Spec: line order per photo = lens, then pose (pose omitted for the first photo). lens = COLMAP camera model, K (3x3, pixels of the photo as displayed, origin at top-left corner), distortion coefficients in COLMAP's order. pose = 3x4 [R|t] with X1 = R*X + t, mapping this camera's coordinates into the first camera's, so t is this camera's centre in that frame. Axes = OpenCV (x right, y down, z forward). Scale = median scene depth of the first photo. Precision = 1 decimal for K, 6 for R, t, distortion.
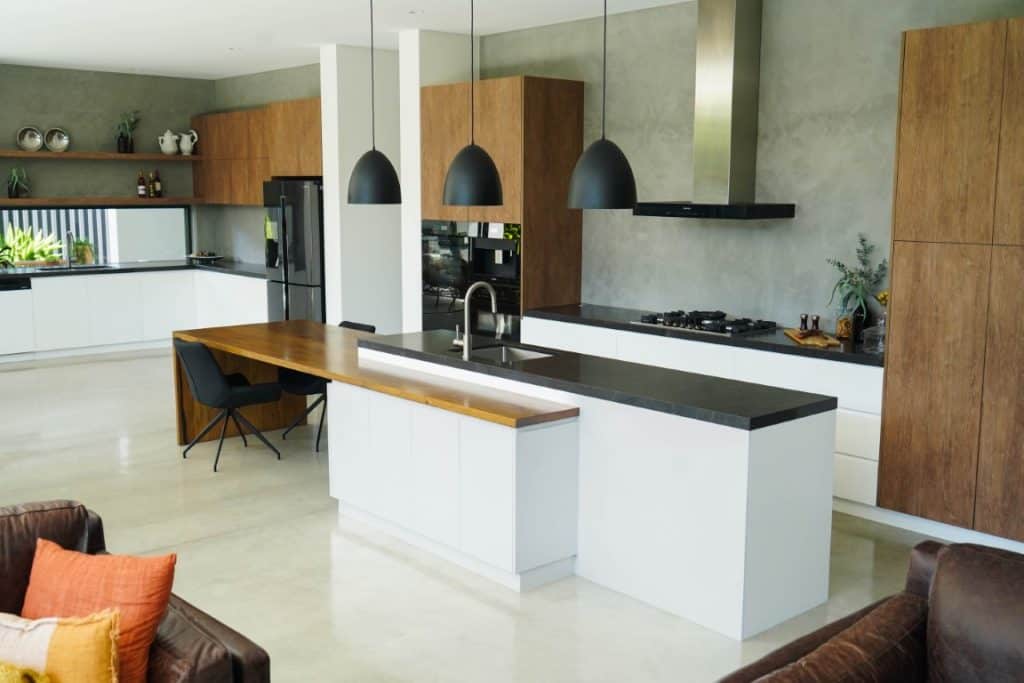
lens RADIAL K [[1031.2, 0, 520.2], [0, 1031.2, 348.2], [0, 0, 1]] dist [-0.000728, 0.000000]
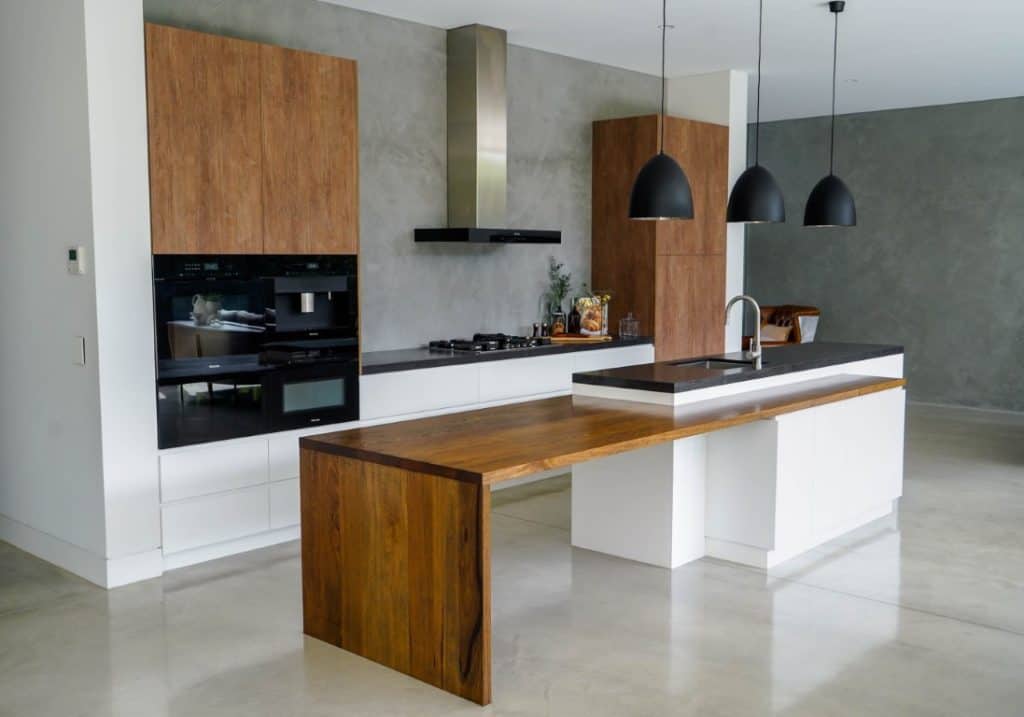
lens RADIAL K [[1032.6, 0, 511.5], [0, 1032.6, 357.9], [0, 0, 1]] dist [0.003126, 0.000000]
pose [[-0.101199, -0.101173, 0.989709, -0.912585], [0.152831, 0.981426, 0.115953, -0.137213], [-0.983057, 0.162992, -0.083857, 1.136188]]
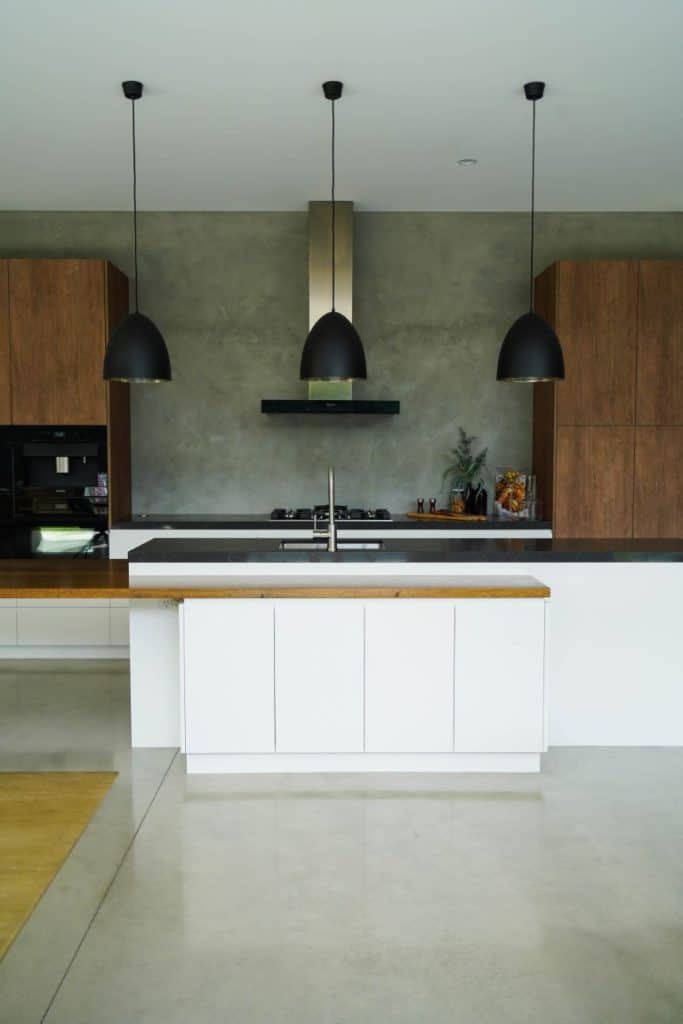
lens RADIAL K [[935.5, 0, 338.2], [0, 935.5, 513.9], [0, 0, 1]] dist [-0.002939, 0.000000]
pose [[0.662075, -0.056190, 0.747328, -0.557624], [0.116867, 0.992727, -0.028895, 0.002589], [-0.740269, 0.106469, 0.663827, 0.383959]]
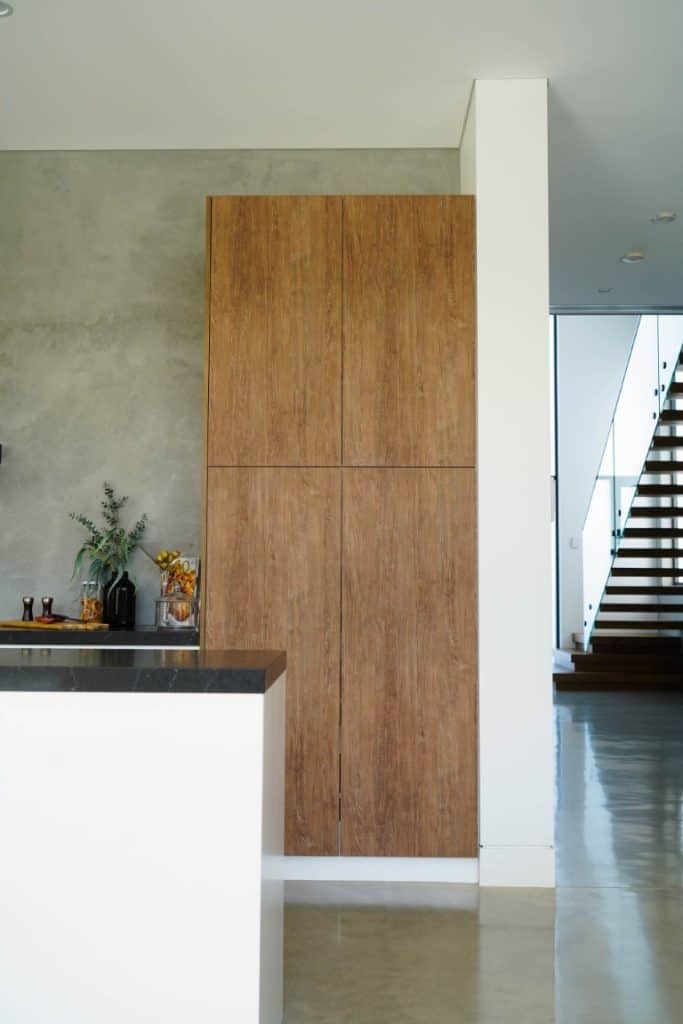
lens RADIAL K [[1031.2, 0, 343.4], [0, 1031.2, 513.5], [0, 0, 1]] dist [-0.000728, 0.000000]
pose [[0.684506, 0.058773, 0.726634, -0.083448], [0.106210, 0.978070, -0.179163, 0.057981], [-0.721229, 0.199814, 0.663252, 0.381780]]
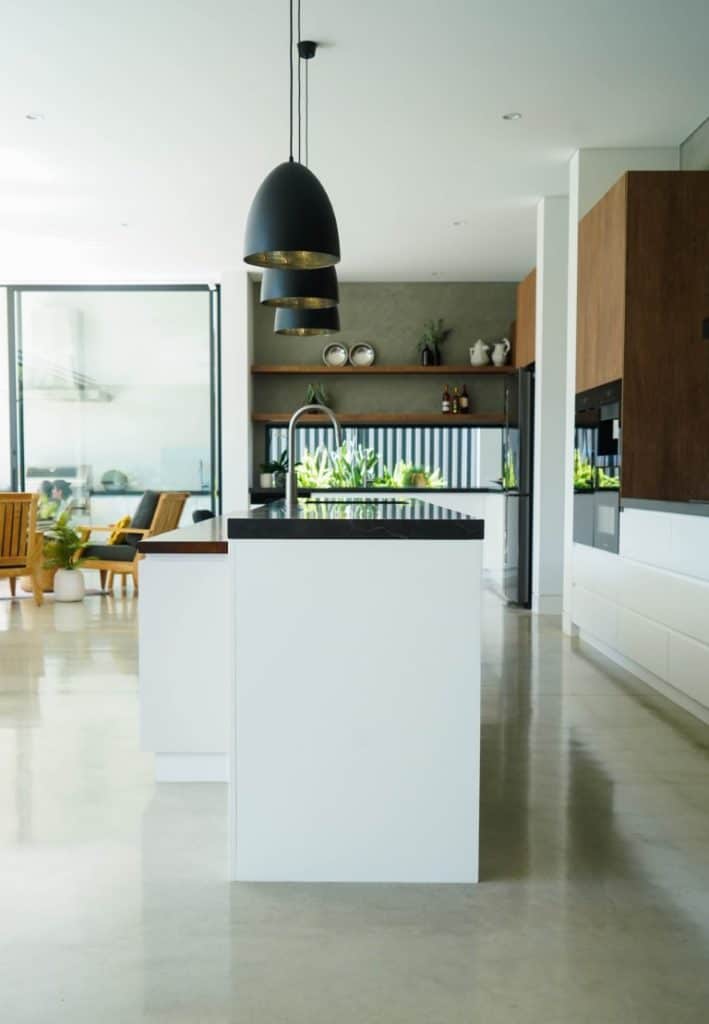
lens RADIAL K [[1167.4, 0, 322.9], [0, 1167.4, 583.1], [0, 0, 1]] dist [-0.004092, 0.000000]
pose [[0.735562, 0.055955, -0.675143, 0.477013], [-0.101010, 0.994502, -0.027627, 0.077438], [0.669885, 0.088518, 0.737170, 0.320985]]
